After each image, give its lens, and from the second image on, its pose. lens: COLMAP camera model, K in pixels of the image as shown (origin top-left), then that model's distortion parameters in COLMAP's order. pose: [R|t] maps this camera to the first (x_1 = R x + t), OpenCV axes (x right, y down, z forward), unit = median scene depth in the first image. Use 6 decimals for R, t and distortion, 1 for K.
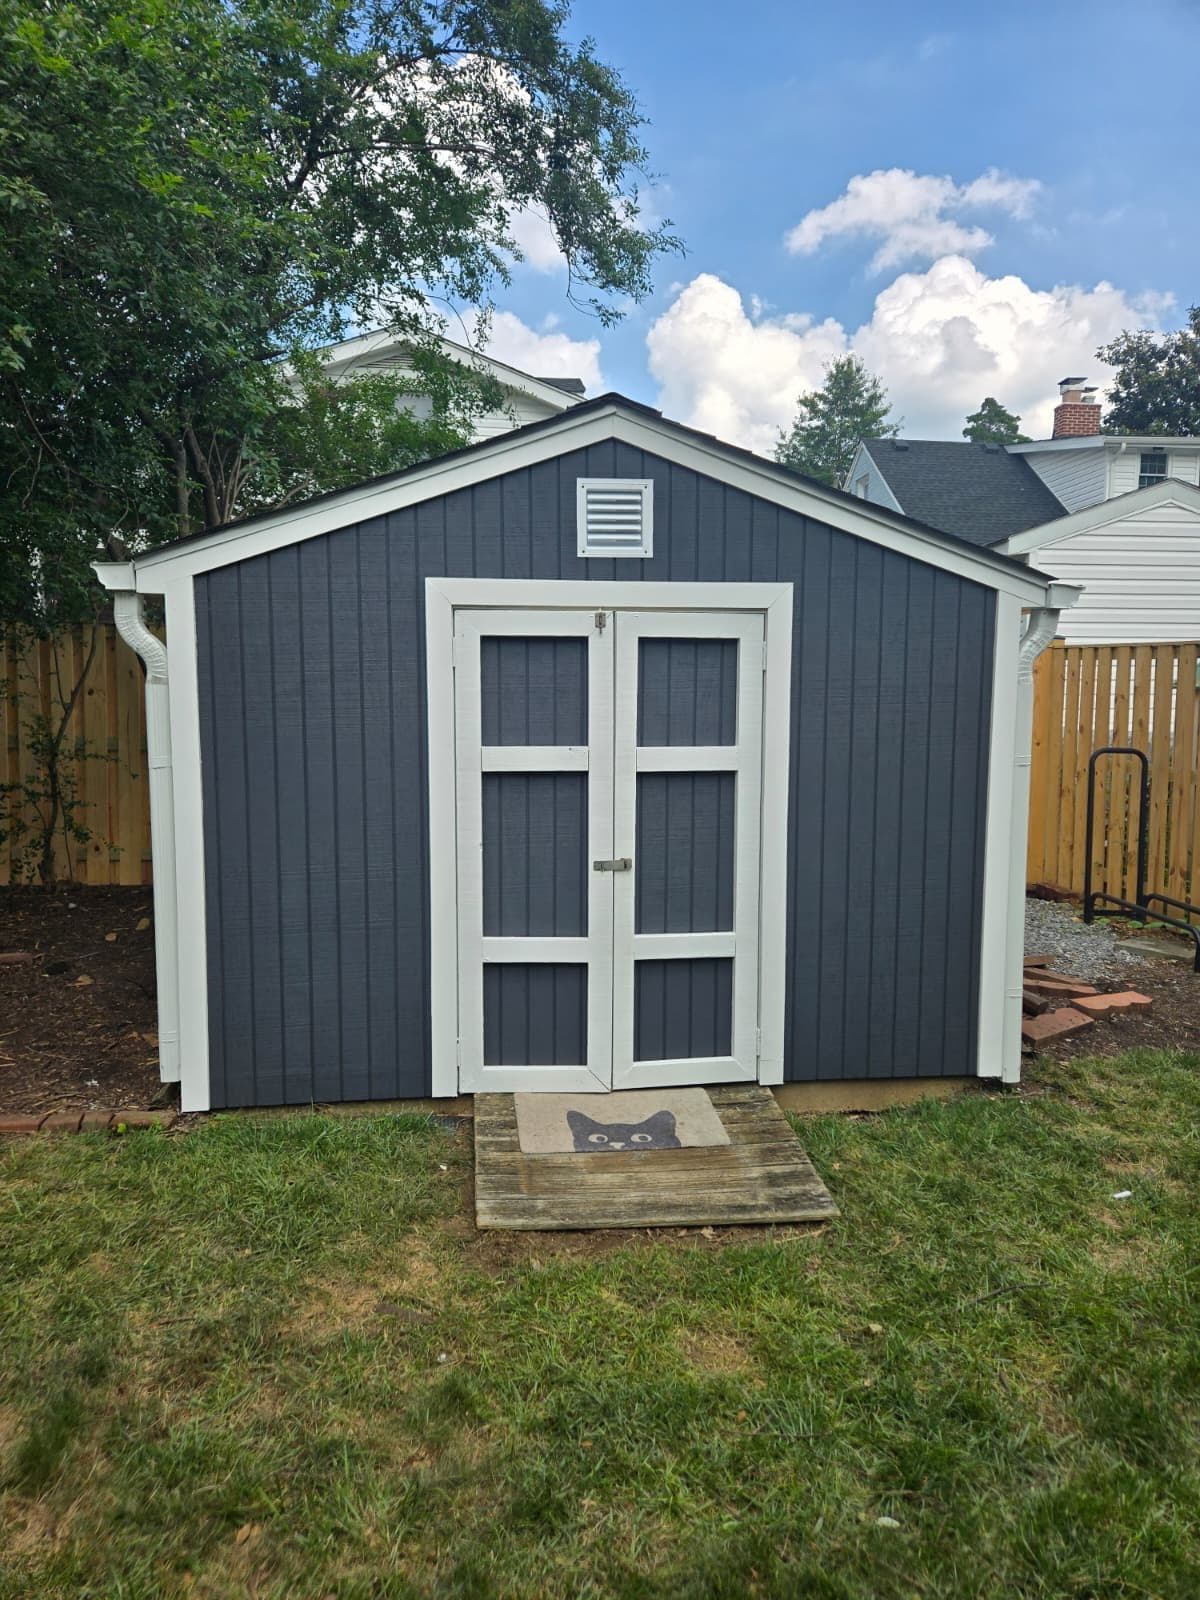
lens RADIAL K [[1085.5, 0, 602.8], [0, 1085.5, 802.6], [0, 0, 1]] dist [0.056554, -0.022536]
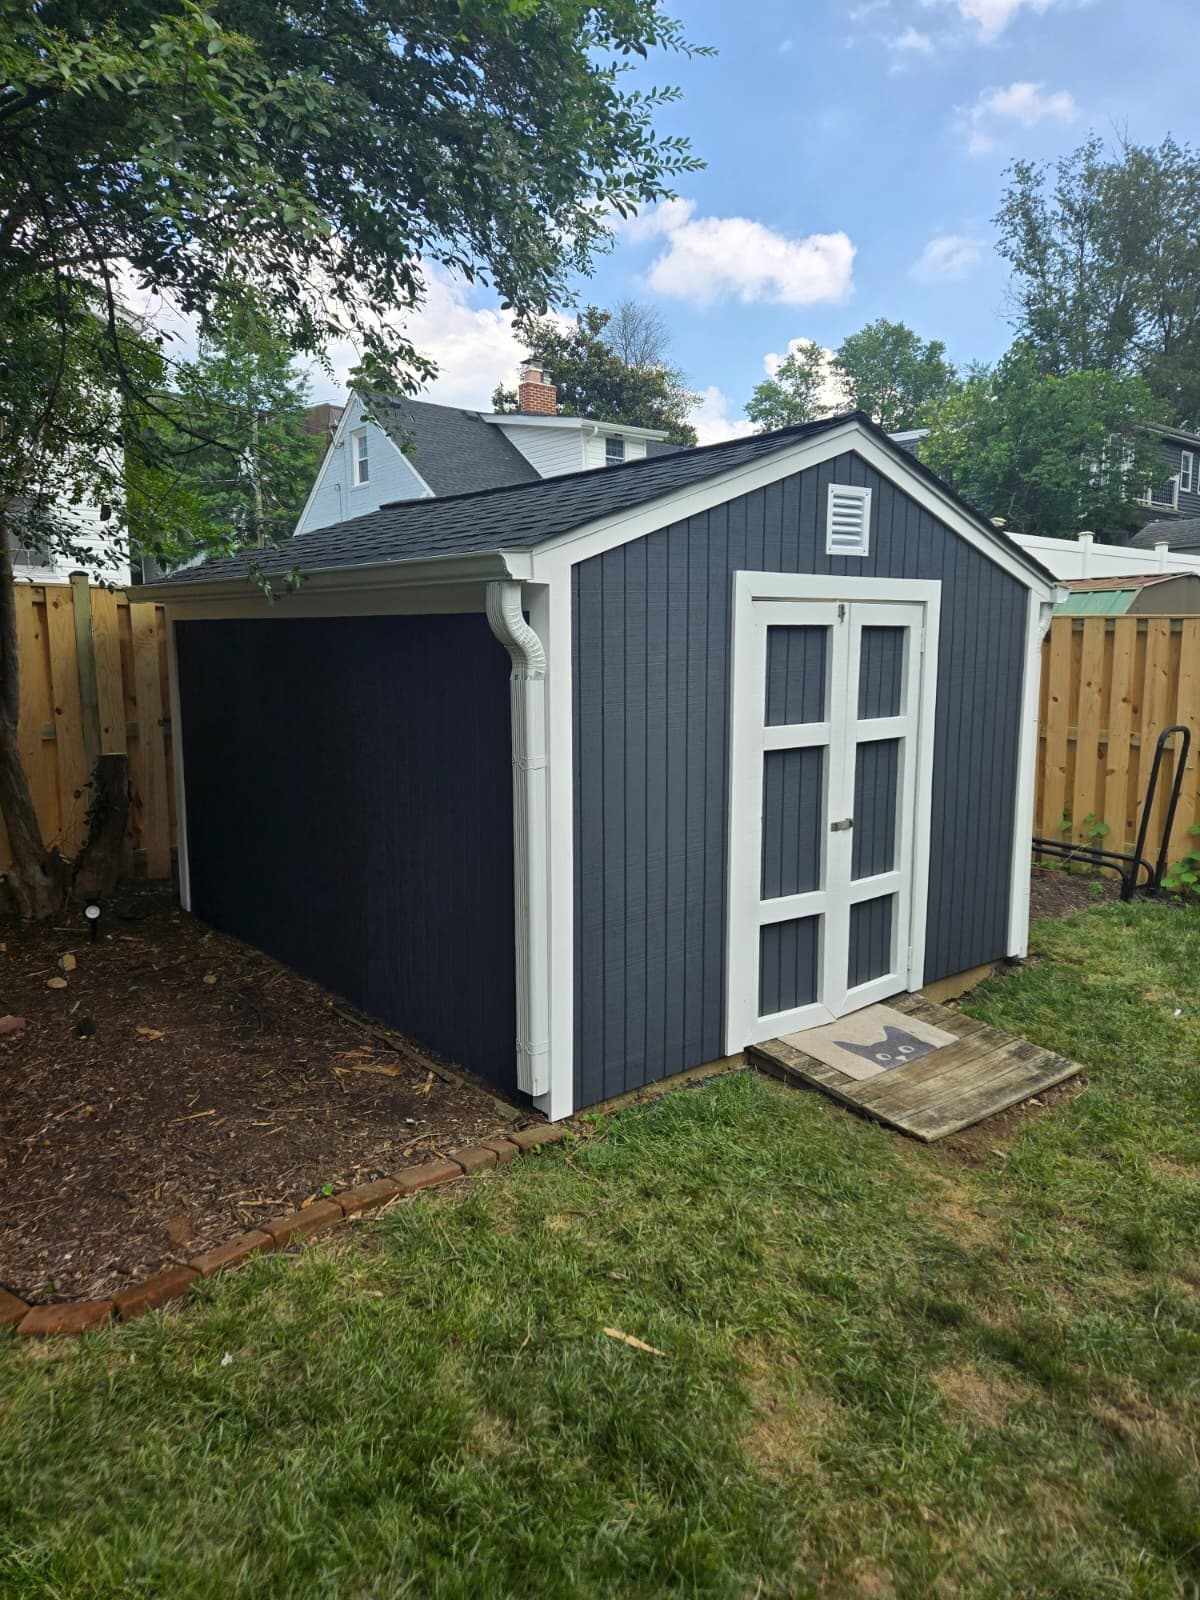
lens RADIAL K [[1085.5, 0, 604.3], [0, 1085.5, 794.4], [0, 0, 1]] dist [0.056554, -0.022536]
pose [[0.836740, -0.083215, 0.541240, -0.827501], [0.060537, 0.996385, 0.059605, -0.058730], [-0.544244, -0.017108, 0.838753, 0.173899]]
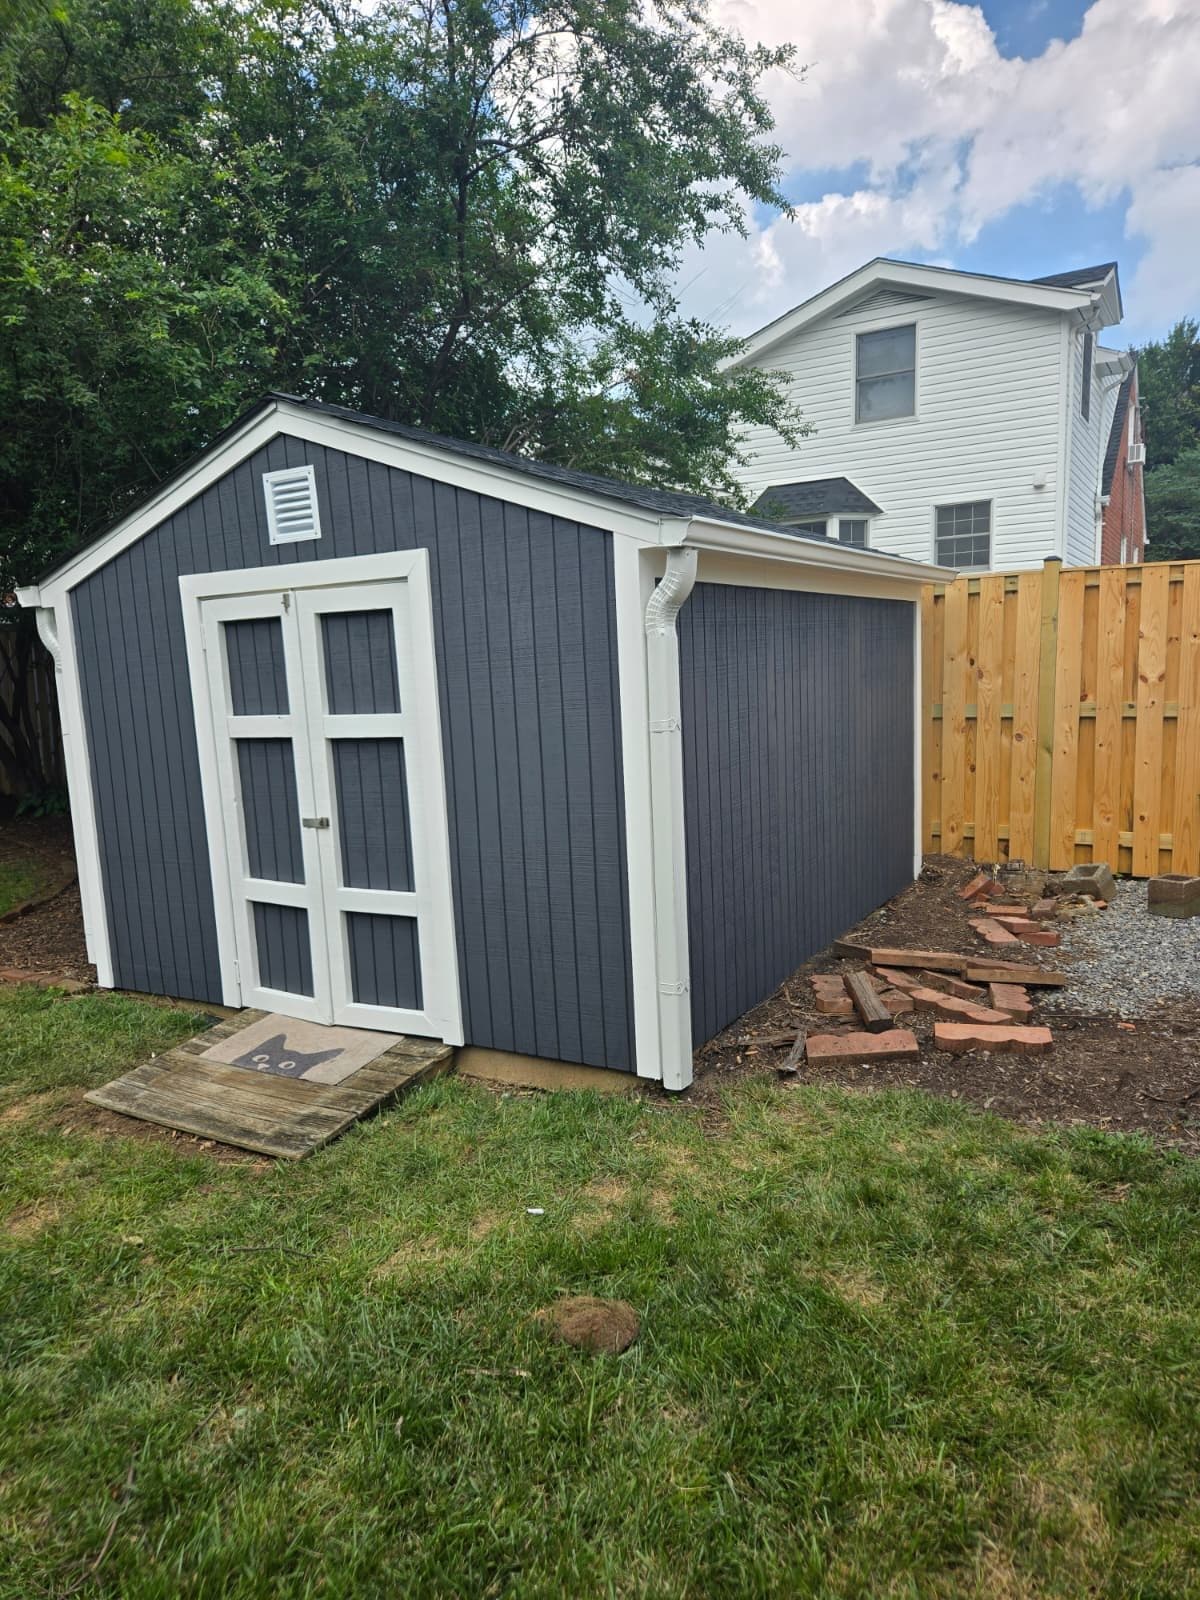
lens RADIAL K [[1085.5, 0, 608.4], [0, 1085.5, 816.2], [0, 0, 1]] dist [0.056554, -0.022536]
pose [[0.794190, 0.043696, -0.606097, 0.927044], [-0.013506, 0.998434, 0.054283, -0.013108], [0.607520, -0.034925, 0.793536, 0.302903]]
